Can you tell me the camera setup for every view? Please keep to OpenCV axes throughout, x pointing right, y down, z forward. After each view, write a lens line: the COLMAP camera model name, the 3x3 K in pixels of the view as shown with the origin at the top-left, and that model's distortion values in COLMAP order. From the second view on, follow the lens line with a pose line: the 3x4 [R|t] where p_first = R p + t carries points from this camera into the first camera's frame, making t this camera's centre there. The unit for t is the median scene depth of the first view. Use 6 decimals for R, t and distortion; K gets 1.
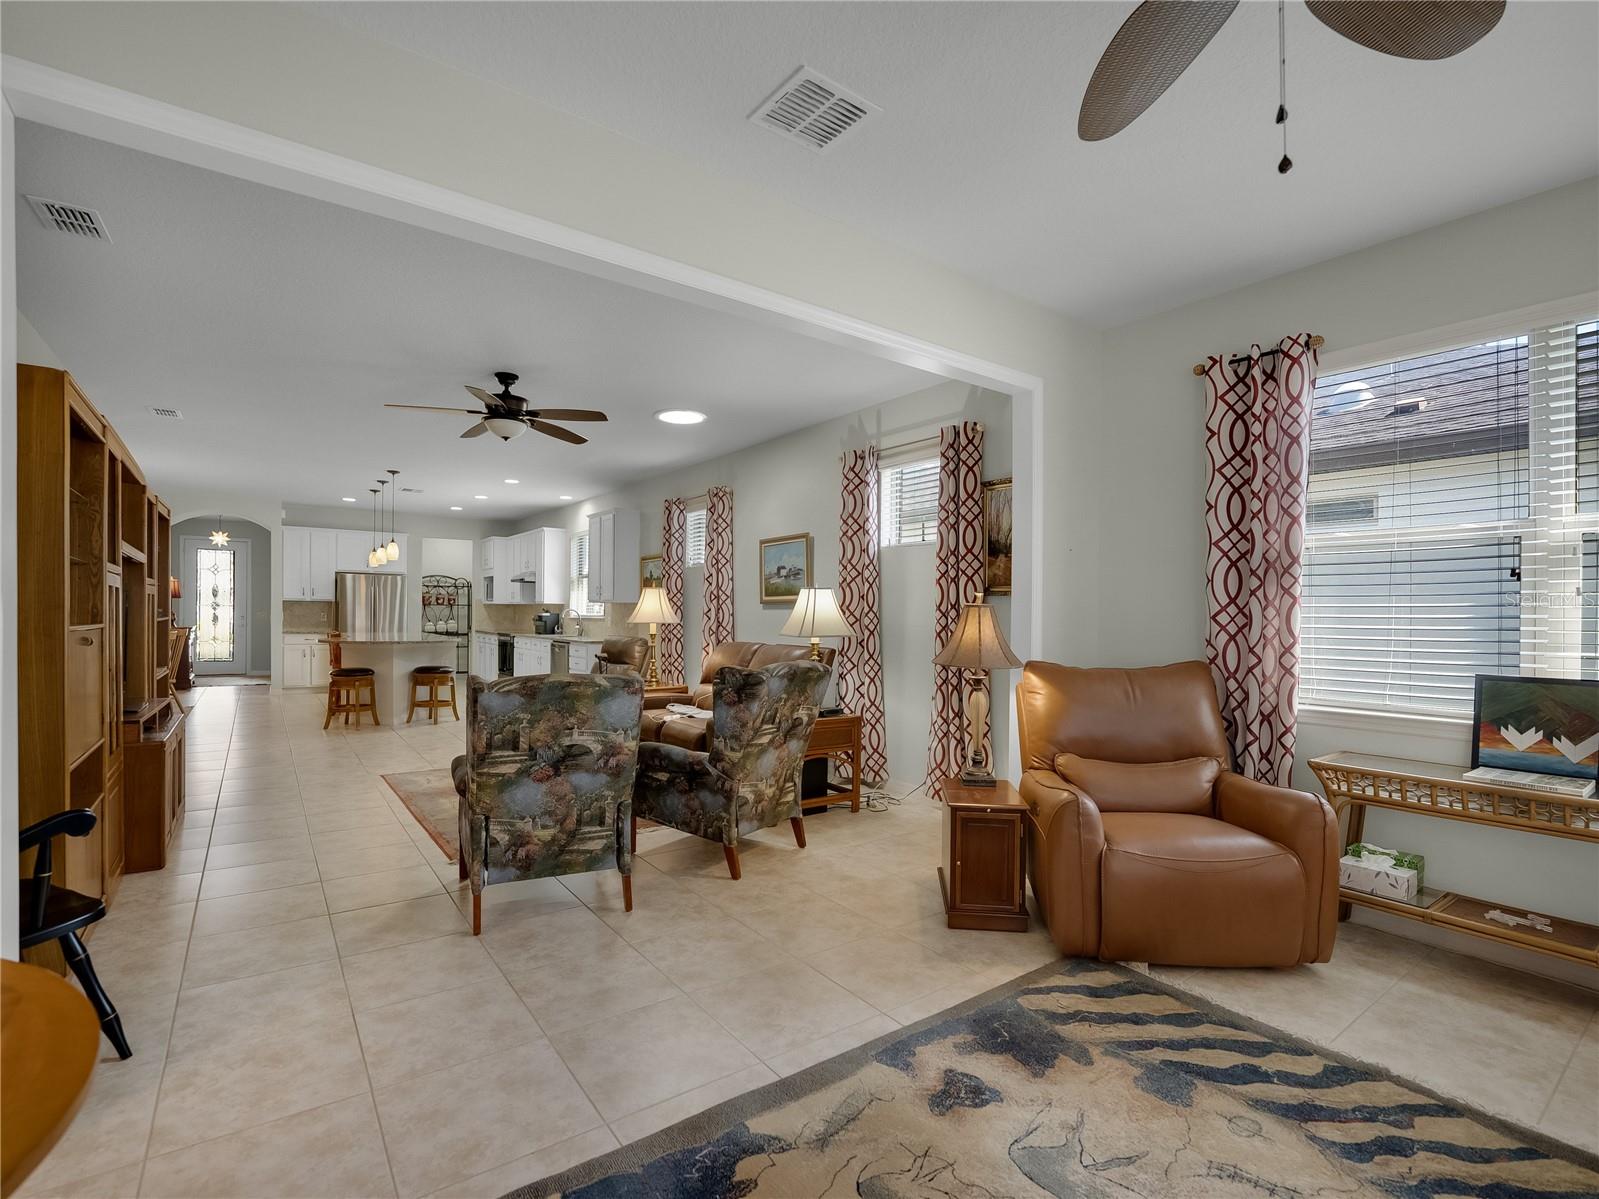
lens RADIAL K [[745.8, 0, 806.0], [0, 745.8, 614.5], [0, 0, 1]] dist [-0.028564, 0.002295]
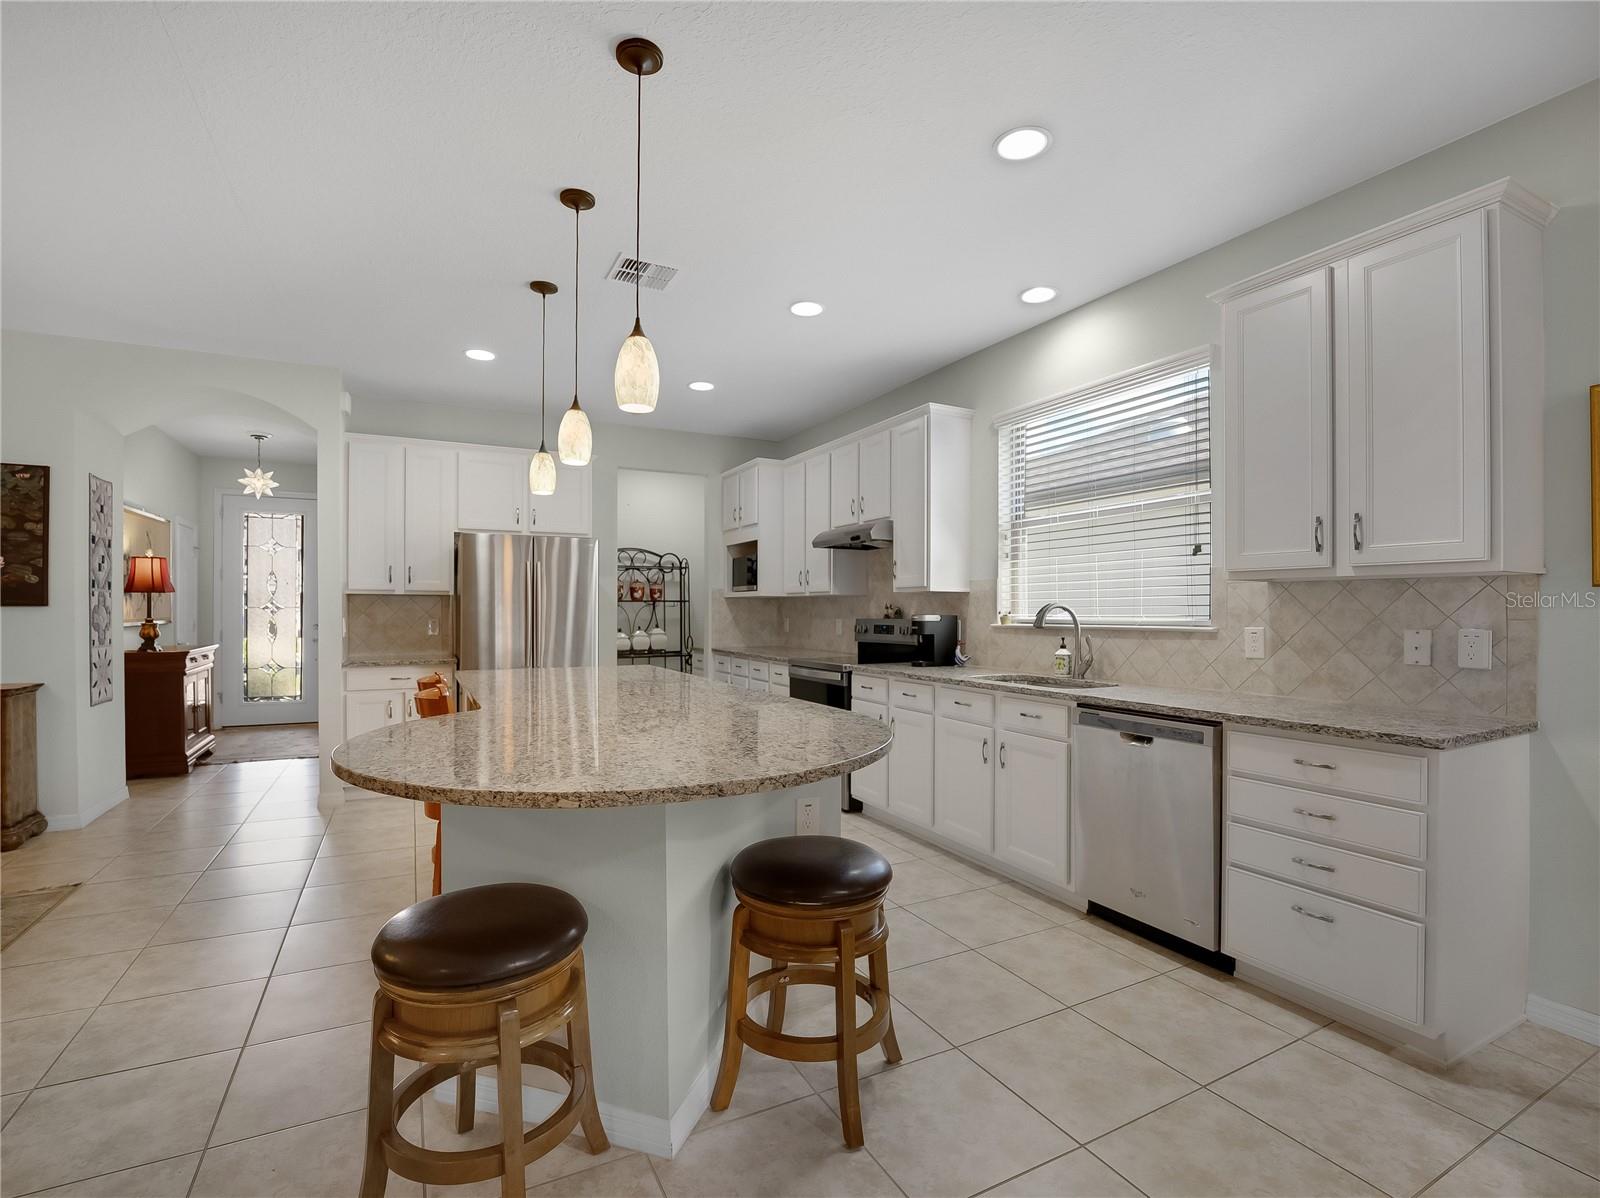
lens RADIAL K [[746.2, 0, 798.5], [0, 746.2, 608.0], [0, 0, 1]] dist [-0.028564, 0.002295]
pose [[0.987504, -0.011744, -0.157158, -0.838564], [0.011066, 0.999925, -0.005192, -0.010548], [0.157207, 0.003388, 0.987560, 1.368121]]
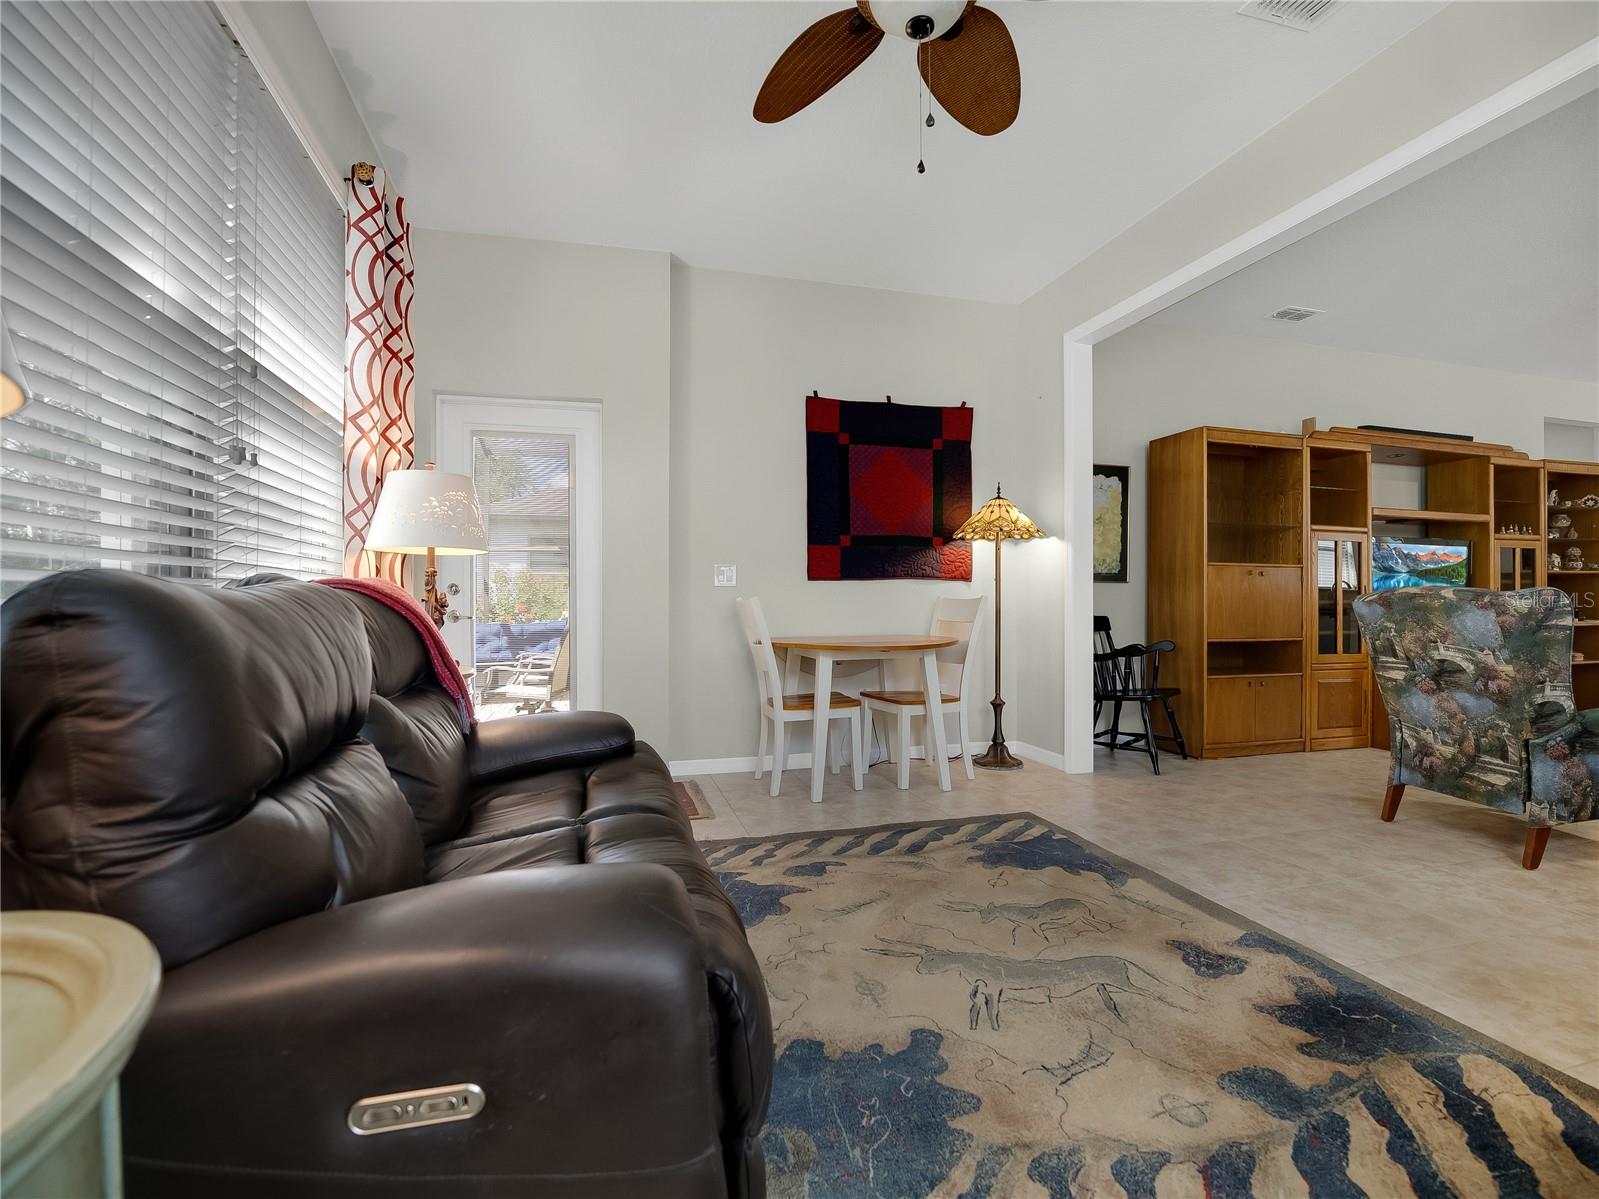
lens RADIAL K [[745.8, 0, 795.8], [0, 745.8, 611.3], [0, 0, 1]] dist [-0.028564, 0.002295]
pose [[-0.363352, 0.001631, -0.931650, 0.567837], [0.000035, 0.999998, 0.001737, 0.069286], [0.931652, 0.000598, -0.363352, 0.349547]]
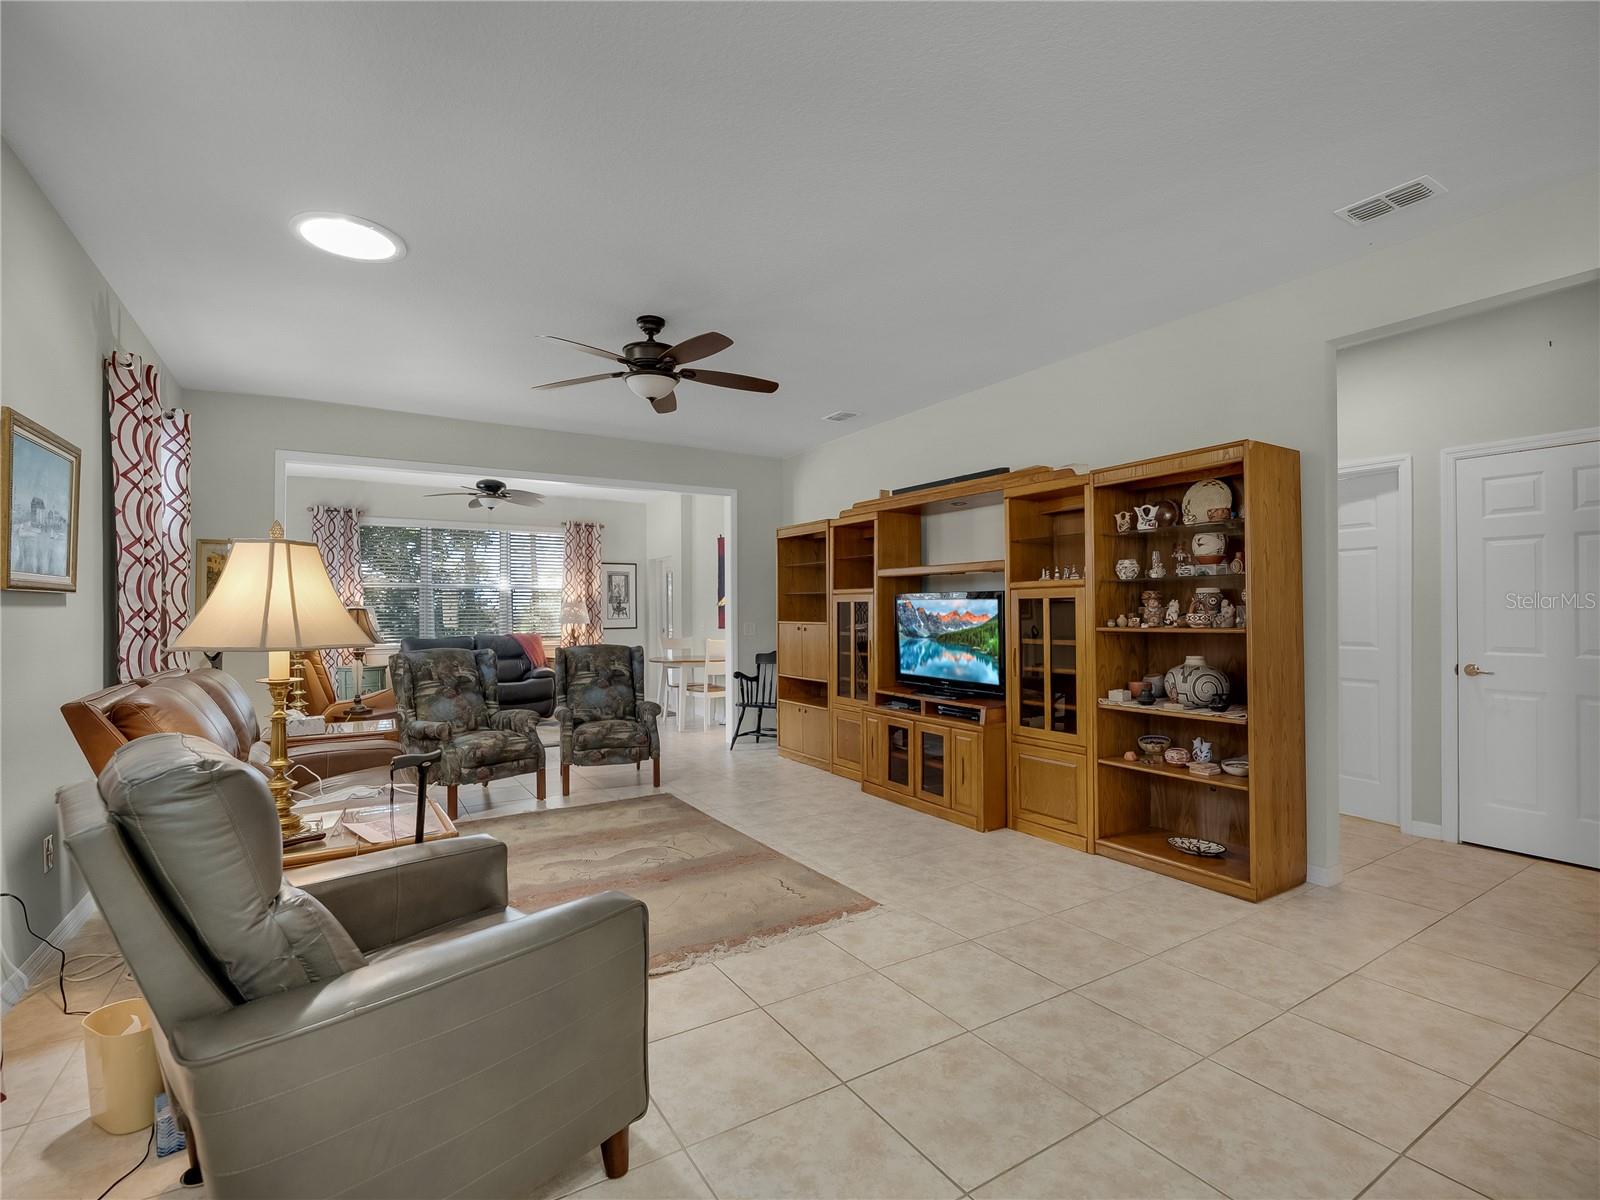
lens RADIAL K [[746.2, 0, 799.5], [0, 746.2, 606.4], [0, 0, 1]] dist [-0.028564, 0.002295]
pose [[-0.996115, -0.004226, 0.087959, -0.669138], [-0.004914, 0.999959, -0.007607, -0.008104], [-0.087924, -0.008010, -0.996095, 1.885447]]
